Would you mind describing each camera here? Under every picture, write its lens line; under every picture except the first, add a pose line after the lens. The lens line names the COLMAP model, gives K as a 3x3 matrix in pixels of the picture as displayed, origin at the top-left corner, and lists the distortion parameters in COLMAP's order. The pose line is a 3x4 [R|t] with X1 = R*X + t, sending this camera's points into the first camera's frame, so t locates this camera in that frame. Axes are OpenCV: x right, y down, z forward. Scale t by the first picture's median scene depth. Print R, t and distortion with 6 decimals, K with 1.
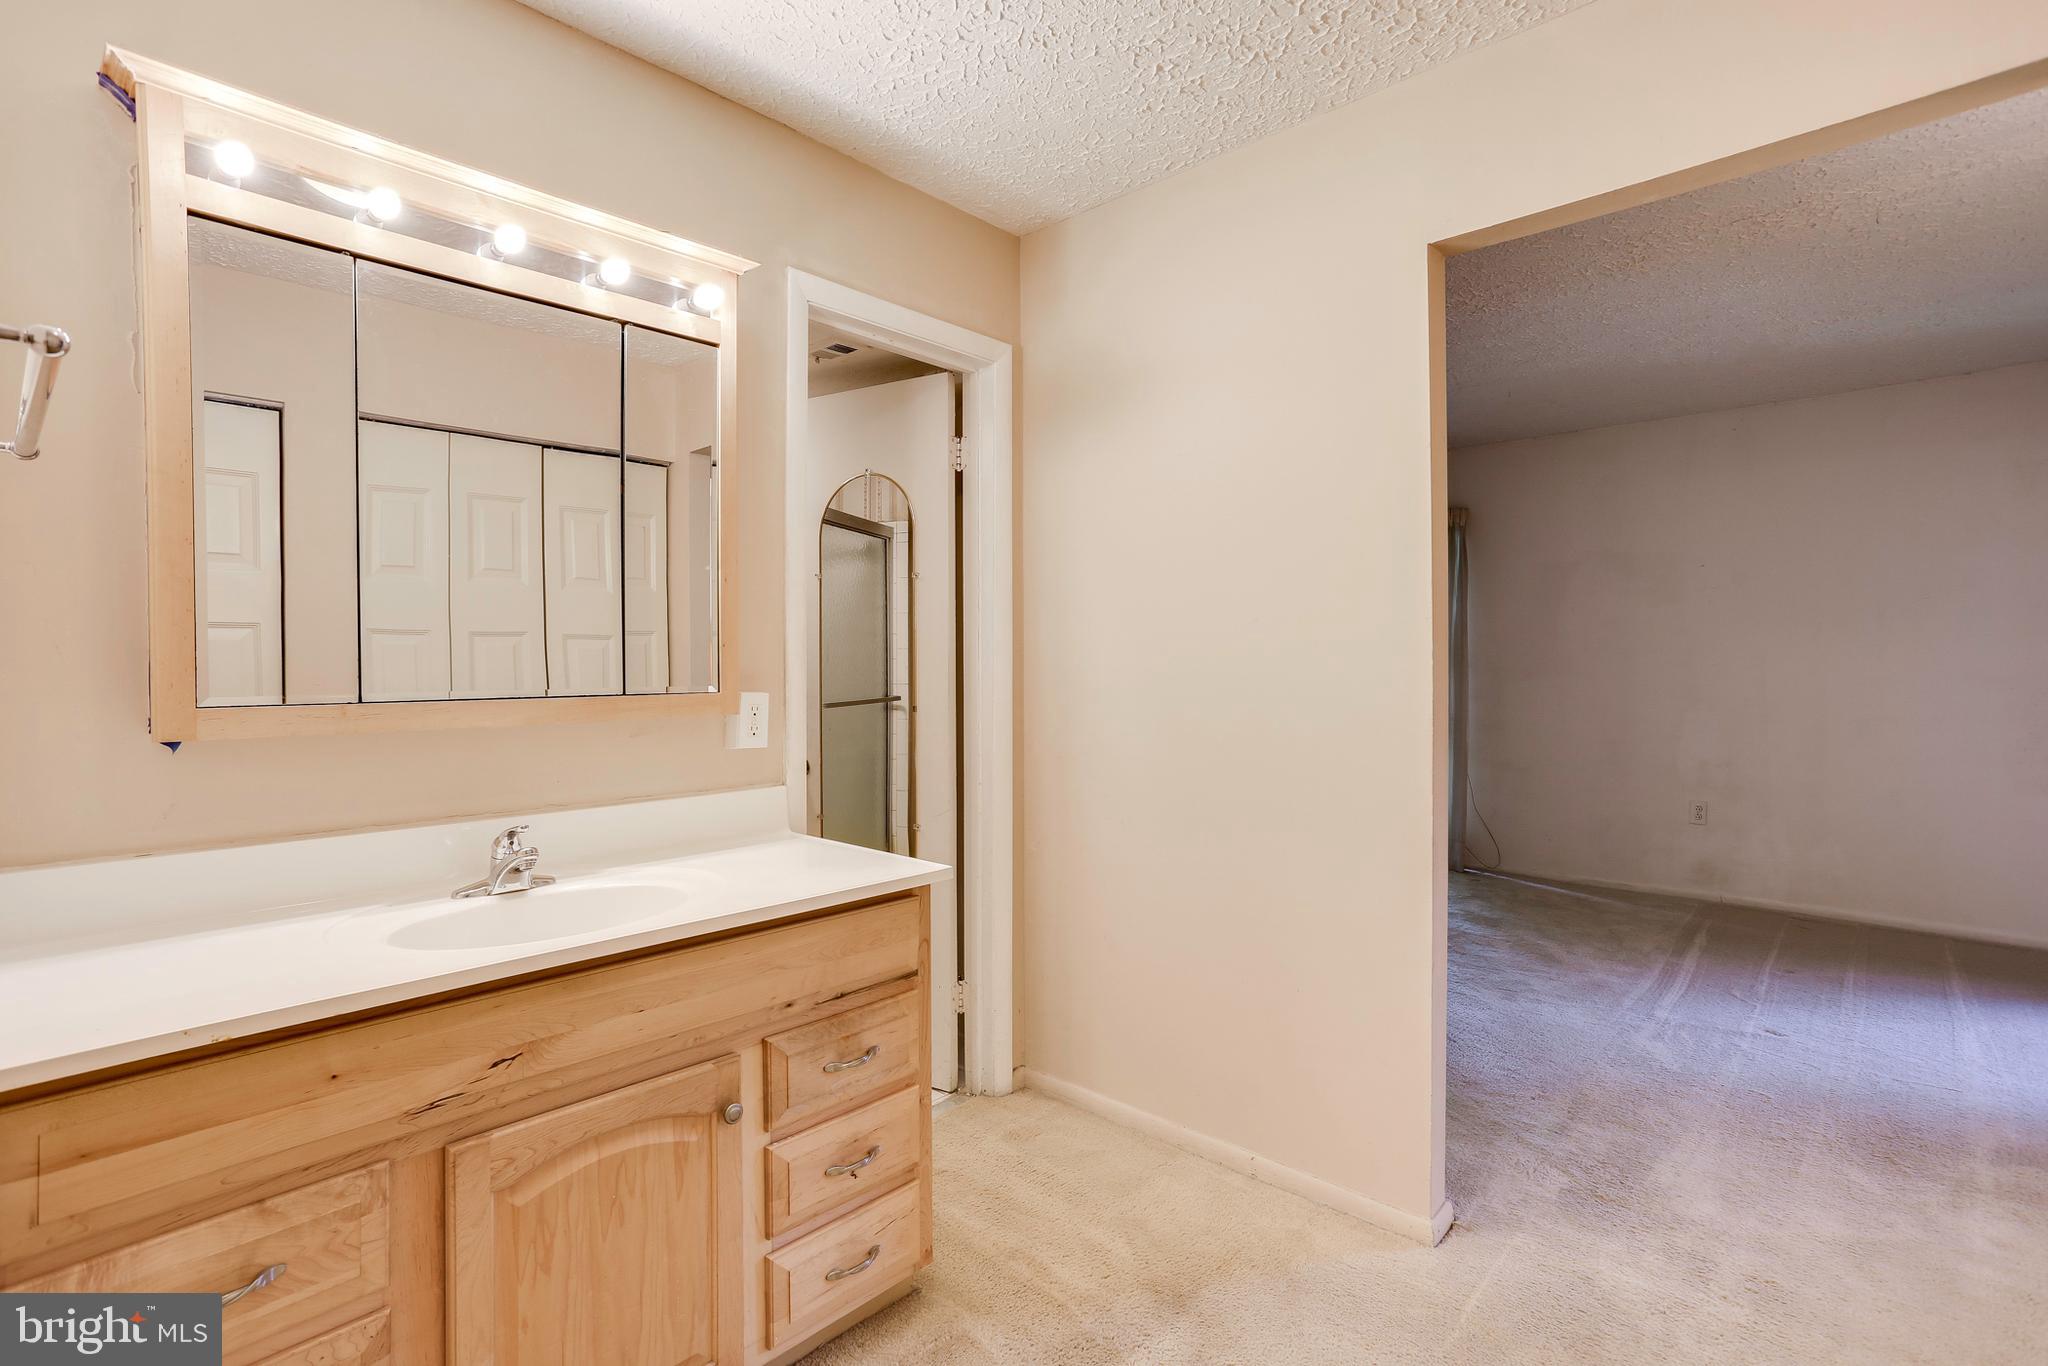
lens RADIAL K [[982.6, 0, 1032.8], [0, 982.6, 673.0], [0, 0, 1]] dist [0.002237, 0.000622]
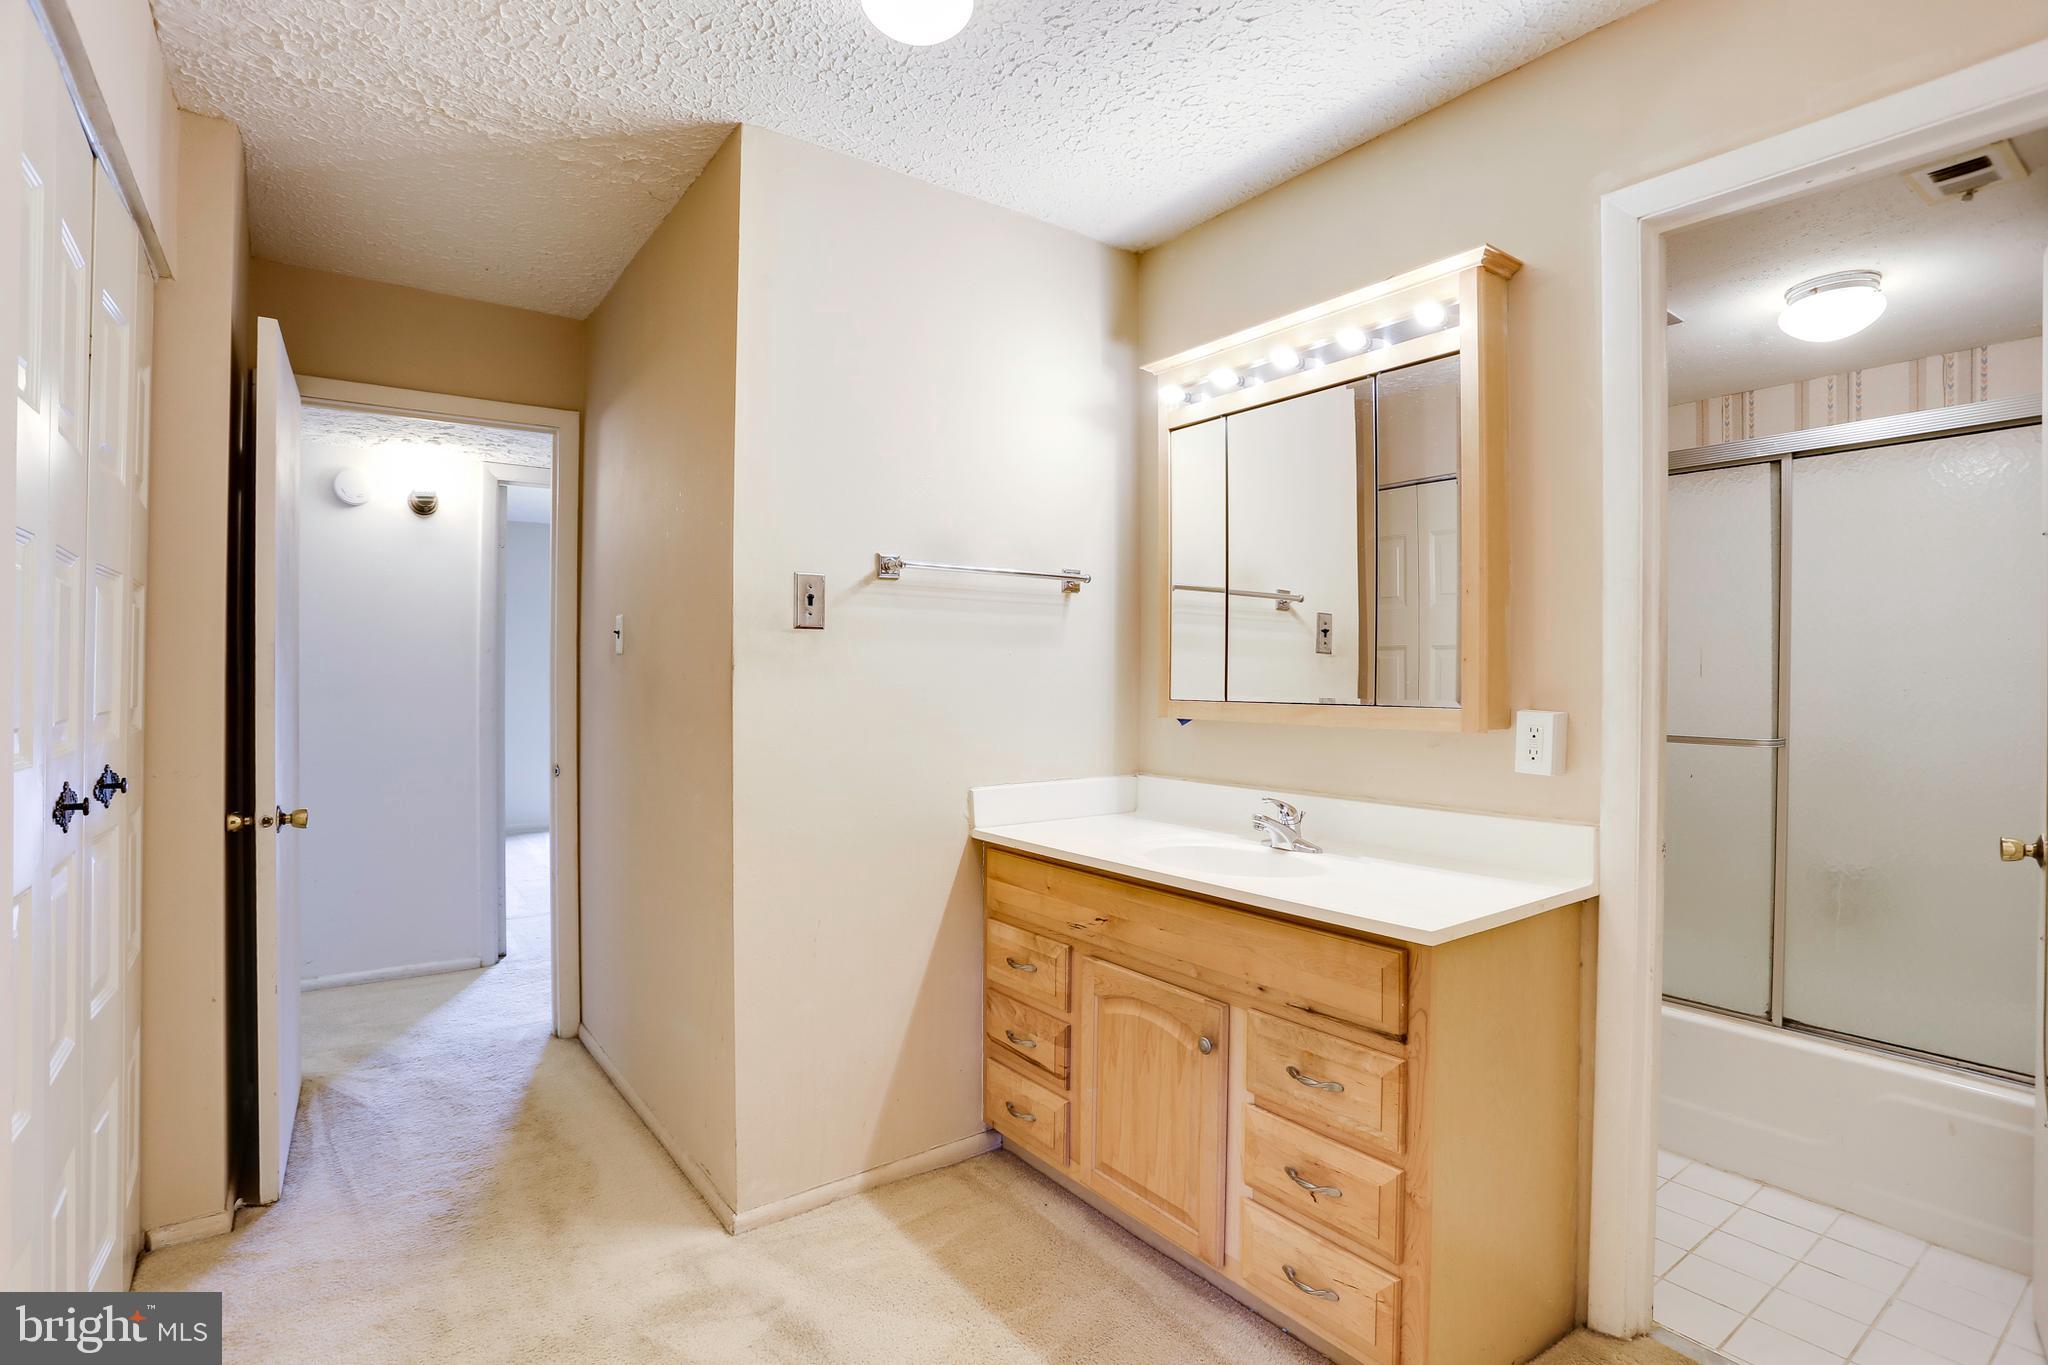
lens RADIAL K [[982.6, 0, 1031.5], [0, 982.6, 676.5], [0, 0, 1]] dist [0.002237, 0.000622]
pose [[-0.156538, 0.007637, -0.987642, 0.933775], [-0.011738, 0.999885, 0.009592, -0.021859], [0.987602, 0.013094, -0.156430, 0.967514]]
